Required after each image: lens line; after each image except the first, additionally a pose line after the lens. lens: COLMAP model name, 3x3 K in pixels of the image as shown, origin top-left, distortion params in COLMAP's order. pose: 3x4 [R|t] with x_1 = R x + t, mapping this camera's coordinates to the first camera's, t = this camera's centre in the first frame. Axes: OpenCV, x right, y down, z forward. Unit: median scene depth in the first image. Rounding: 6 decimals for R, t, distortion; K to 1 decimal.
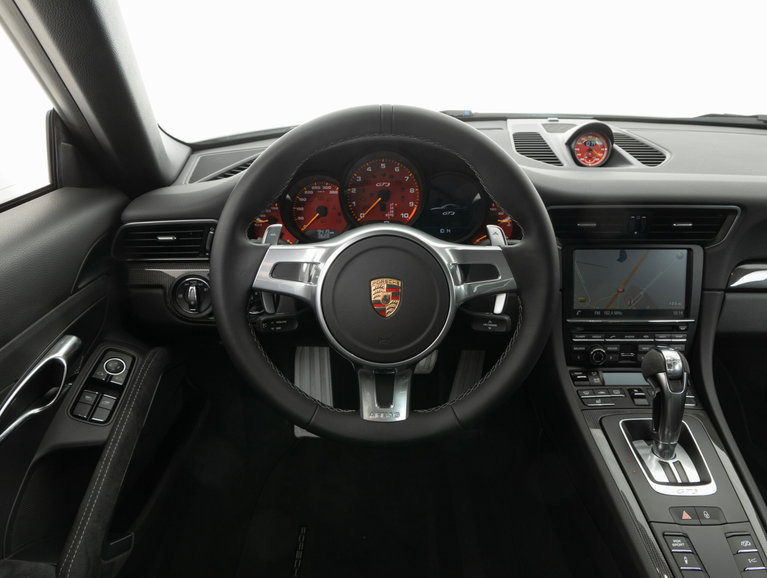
lens RADIAL K [[576.1, 0, 382.9], [0, 576.1, 294.6], [0, 0, 1]] dist [0.010276, 0.002427]
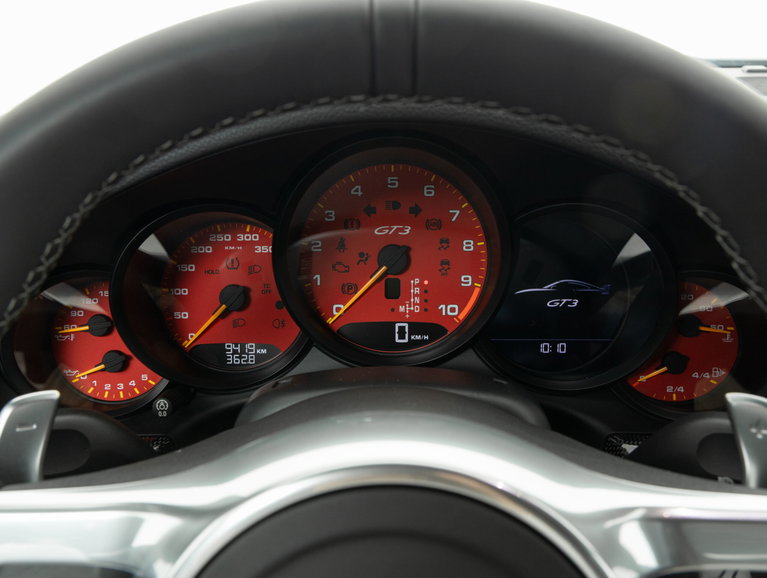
lens RADIAL K [[710.2, 0, 383.6], [0, 710.2, 288.7], [0, 0, 1]] dist [0.000274, 0.000000]
pose [[0.999521, 0.002412, -0.030868, 0.008961], [-0.002944, 0.999848, -0.017197, -0.143486], [0.030822, 0.017279, 0.999376, 0.525846]]
